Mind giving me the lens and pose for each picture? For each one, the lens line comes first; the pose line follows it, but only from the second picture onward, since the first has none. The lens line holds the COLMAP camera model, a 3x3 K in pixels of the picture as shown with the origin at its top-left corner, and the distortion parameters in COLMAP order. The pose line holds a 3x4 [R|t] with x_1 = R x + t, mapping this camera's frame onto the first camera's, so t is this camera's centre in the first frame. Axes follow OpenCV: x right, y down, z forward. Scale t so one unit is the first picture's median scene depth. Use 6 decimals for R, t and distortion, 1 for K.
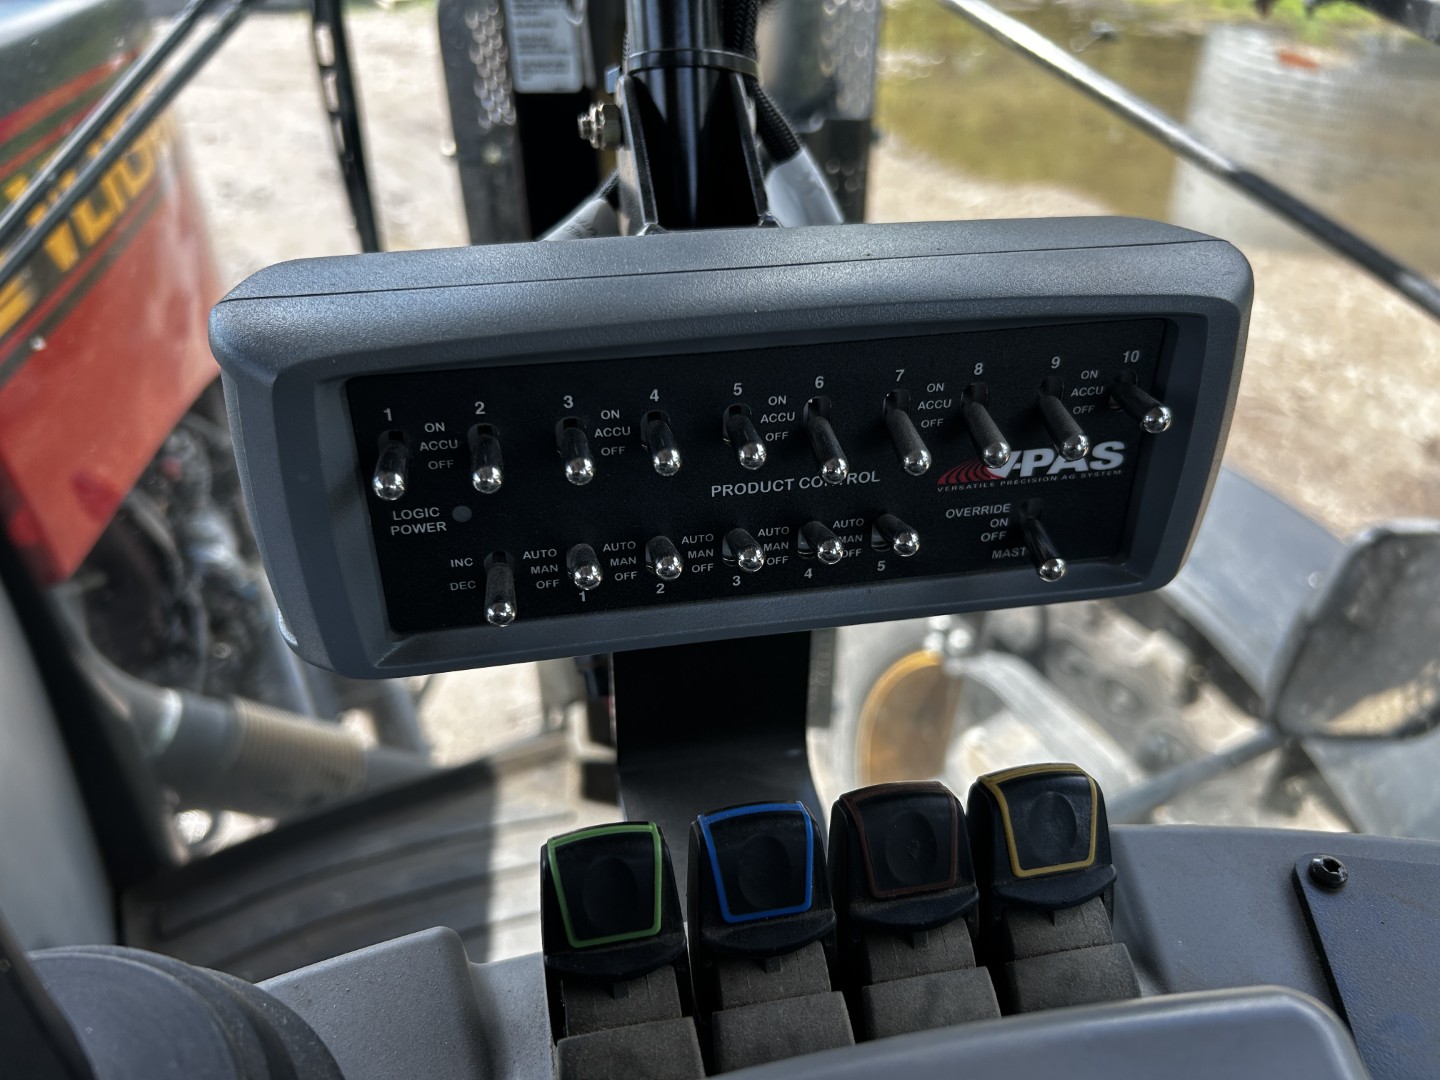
lens RADIAL K [[1073.3, 0, 698.1], [0, 1073.3, 539.3], [0, 0, 1]] dist [-0.001627, -0.002265]
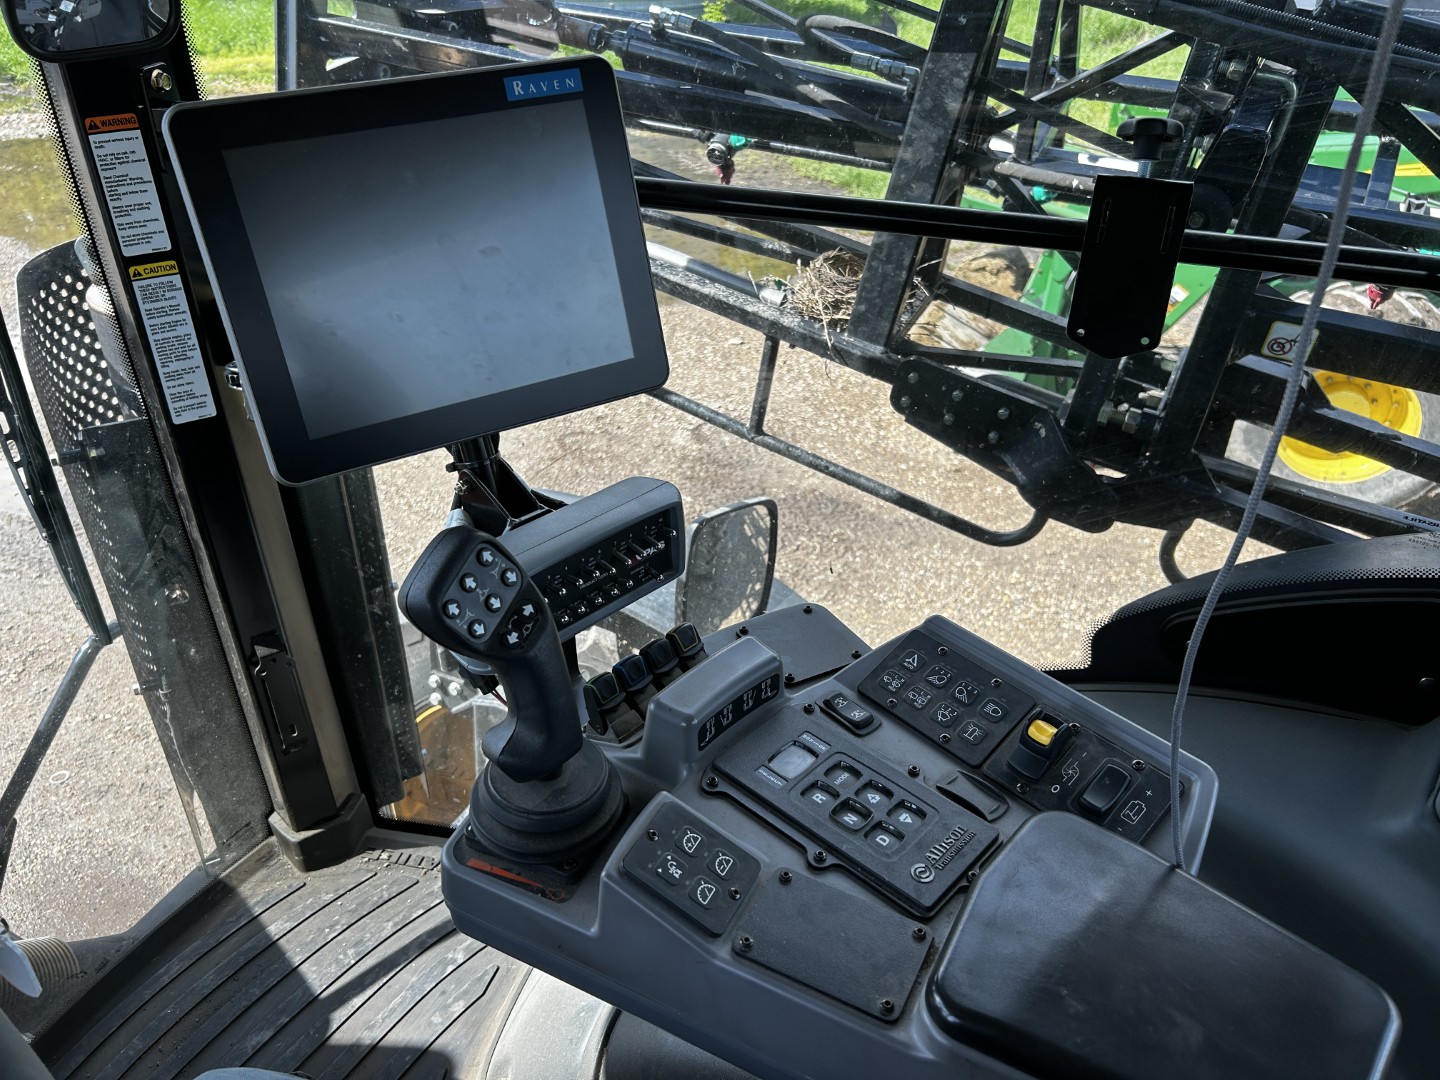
lens RADIAL K [[1070.6, 0, 708.7], [0, 1070.6, 534.0], [0, 0, 1]] dist [0.025701, -0.041875]
pose [[0.788397, -0.298305, 0.538000, -0.336437], [0.329060, 0.943423, 0.040888, -0.048409], [-0.519759, 0.144799, 0.841952, -0.504413]]
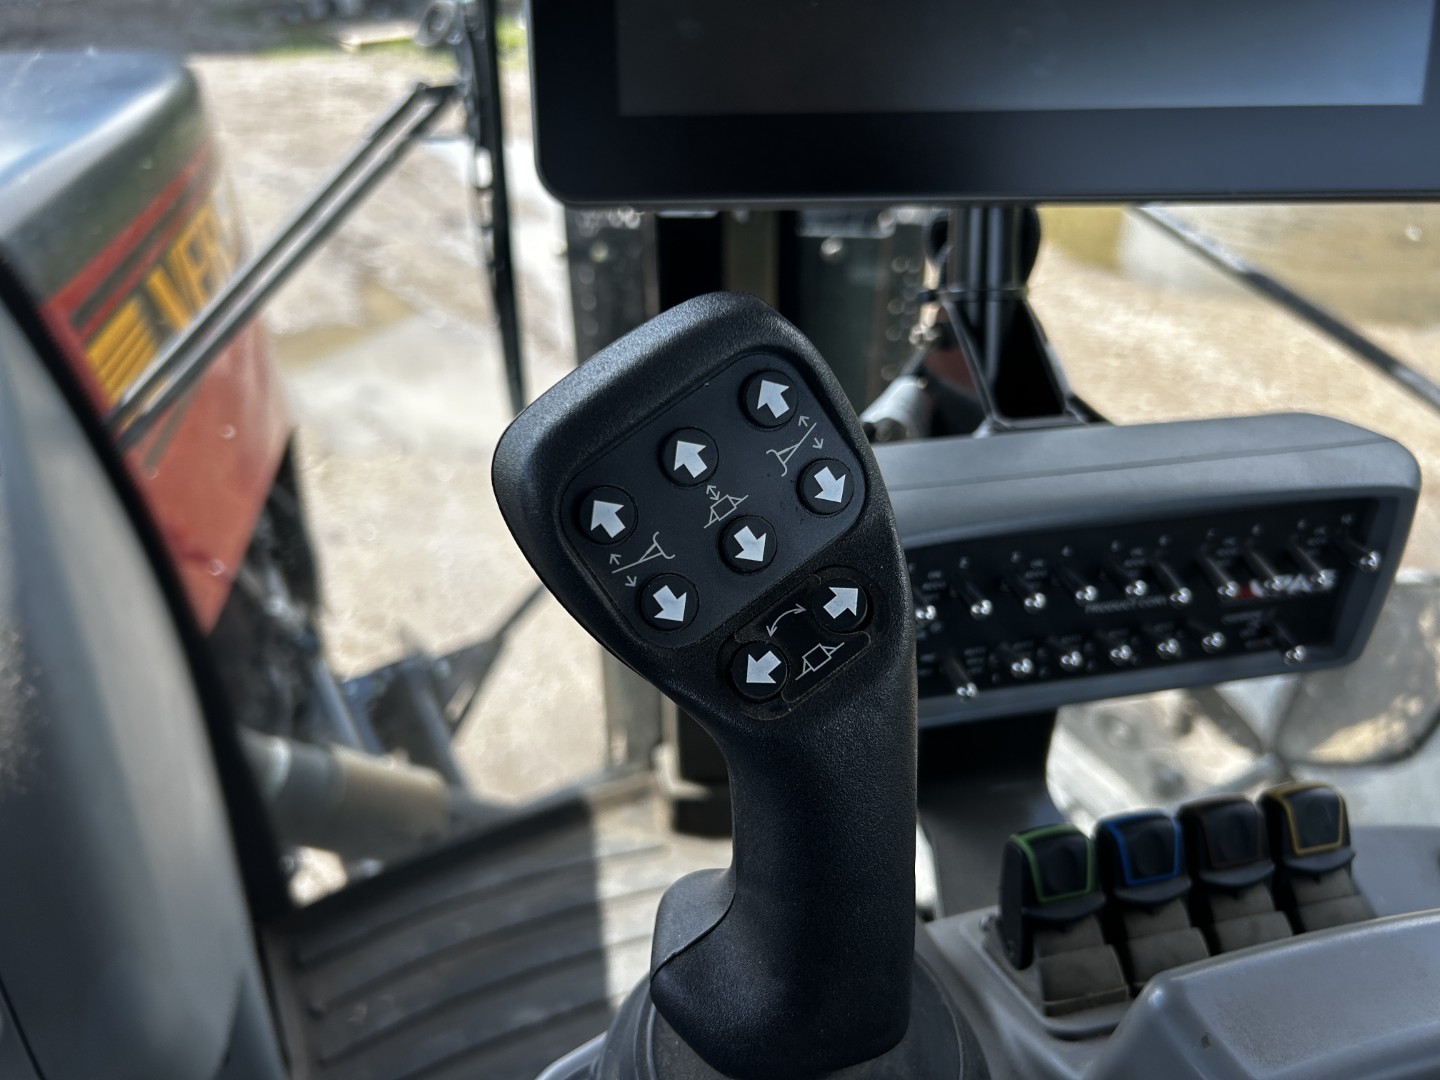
lens RADIAL K [[1070.6, 0, 708.7], [0, 1070.6, 534.0], [0, 0, 1]] dist [0.025701, -0.041875]
pose [[0.998864, -0.005074, 0.047384, -0.132006], [0.006929, 0.999212, -0.039075, -0.020843], [-0.047149, 0.039359, 0.998112, -0.114755]]
